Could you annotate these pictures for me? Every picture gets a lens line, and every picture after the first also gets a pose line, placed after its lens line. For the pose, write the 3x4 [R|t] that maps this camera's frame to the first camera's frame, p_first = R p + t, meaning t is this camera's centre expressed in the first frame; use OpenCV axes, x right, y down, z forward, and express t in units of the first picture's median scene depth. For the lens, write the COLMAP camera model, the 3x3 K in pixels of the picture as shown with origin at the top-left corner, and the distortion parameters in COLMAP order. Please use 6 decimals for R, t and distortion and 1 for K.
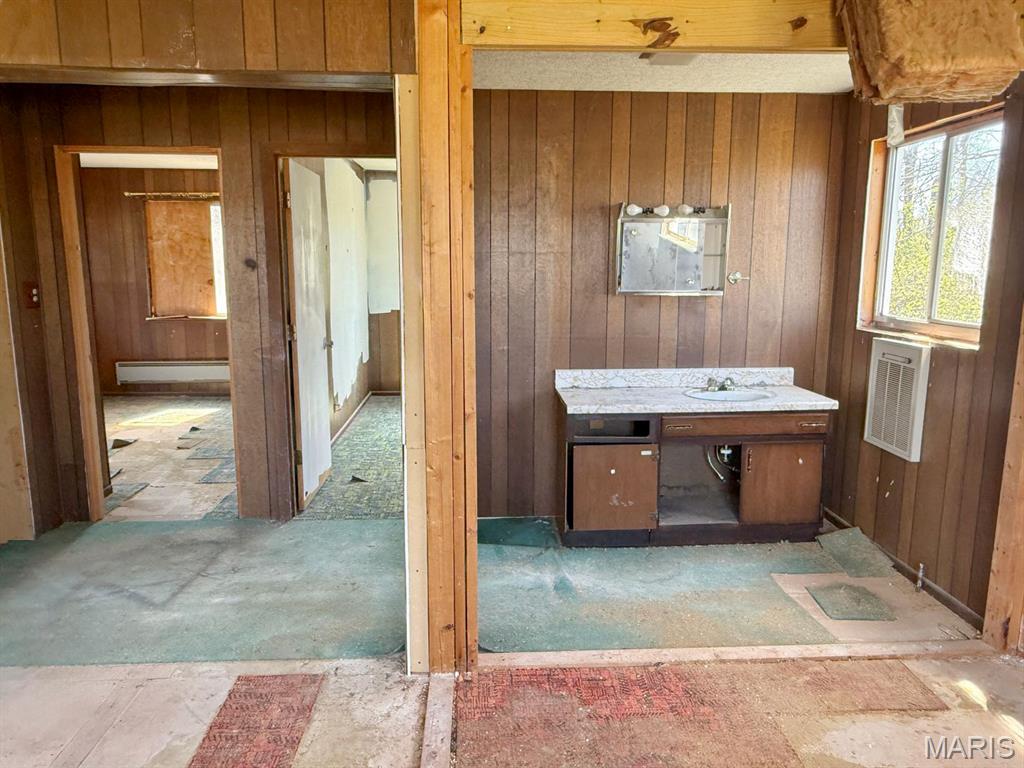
lens RADIAL K [[715.3, 0, 513.2], [0, 715.3, 379.4], [0, 0, 1]] dist [0.048388, -0.054317]
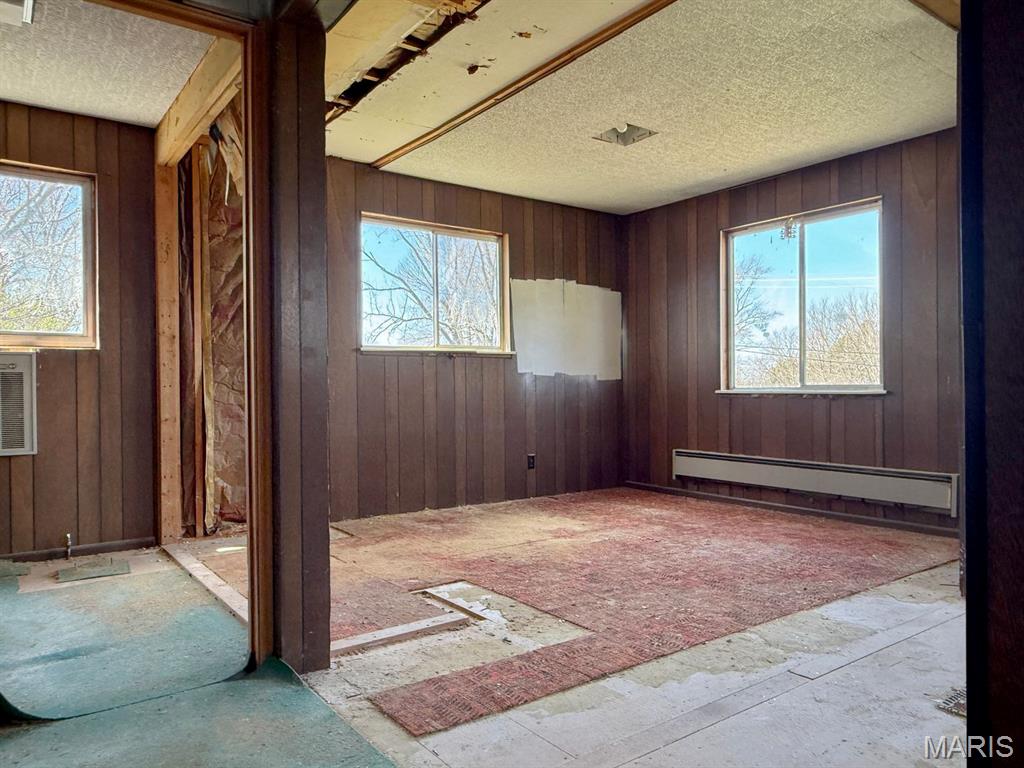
lens RADIAL K [[715.3, 0, 510.6], [0, 715.3, 387.1], [0, 0, 1]] dist [0.048388, -0.054317]
pose [[-0.550854, 0.012942, 0.834501, -0.845421], [0.149628, 0.985211, 0.083490, 0.029477], [-0.821079, 0.170855, -0.544644, 1.042081]]
